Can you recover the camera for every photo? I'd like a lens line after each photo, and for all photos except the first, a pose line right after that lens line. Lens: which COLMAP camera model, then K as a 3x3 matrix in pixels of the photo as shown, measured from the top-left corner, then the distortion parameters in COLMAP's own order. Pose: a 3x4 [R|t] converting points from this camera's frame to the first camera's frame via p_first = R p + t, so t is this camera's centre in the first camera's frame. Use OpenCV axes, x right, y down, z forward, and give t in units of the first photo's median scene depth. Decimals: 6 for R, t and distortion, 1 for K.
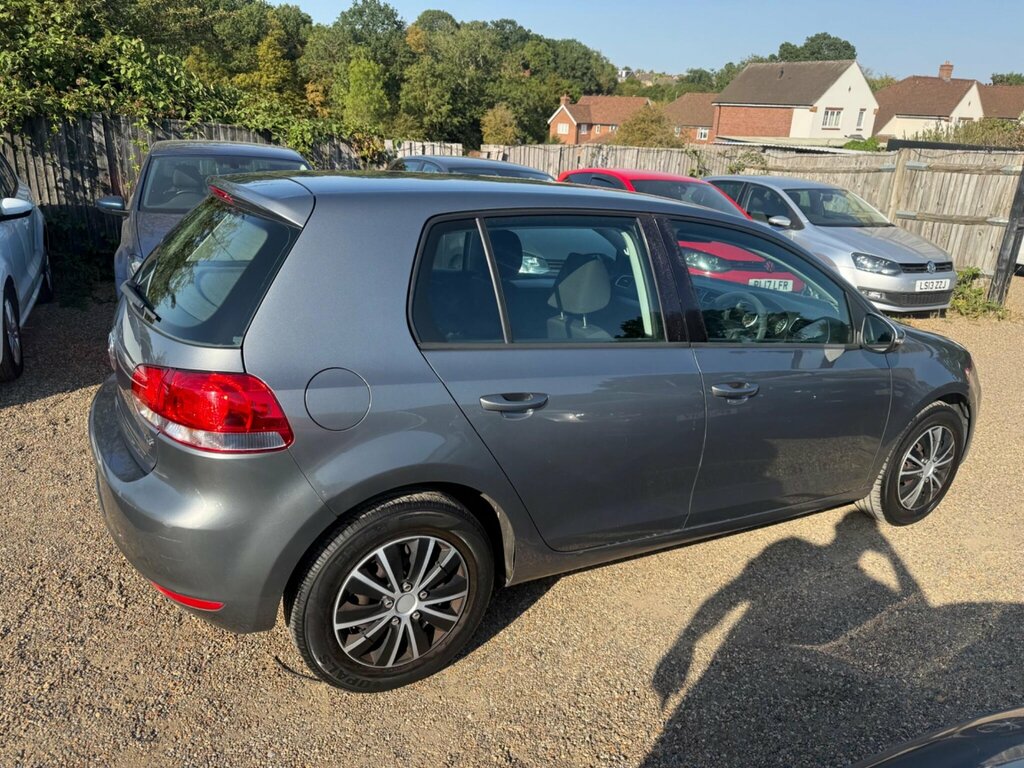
lens RADIAL K [[725.9, 0, 508.8], [0, 725.9, 382.7], [0, 0, 1]] dist [0.005010, -0.014104]
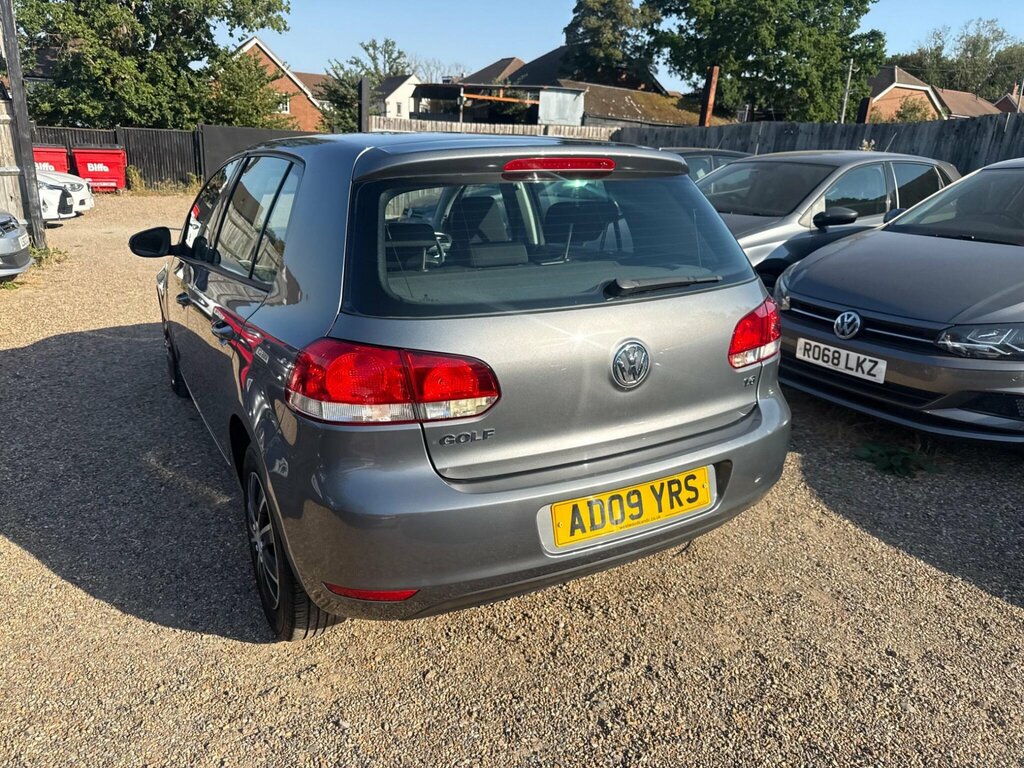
lens RADIAL K [[725.9, 0, 507.3], [0, 725.9, 390.8], [0, 0, 1]] dist [0.005010, -0.014104]
pose [[0.023202, -0.369509, 0.928938, -0.365589], [0.295347, 0.890247, 0.346742, -0.095401], [-0.955108, 0.266314, 0.129789, 0.287623]]
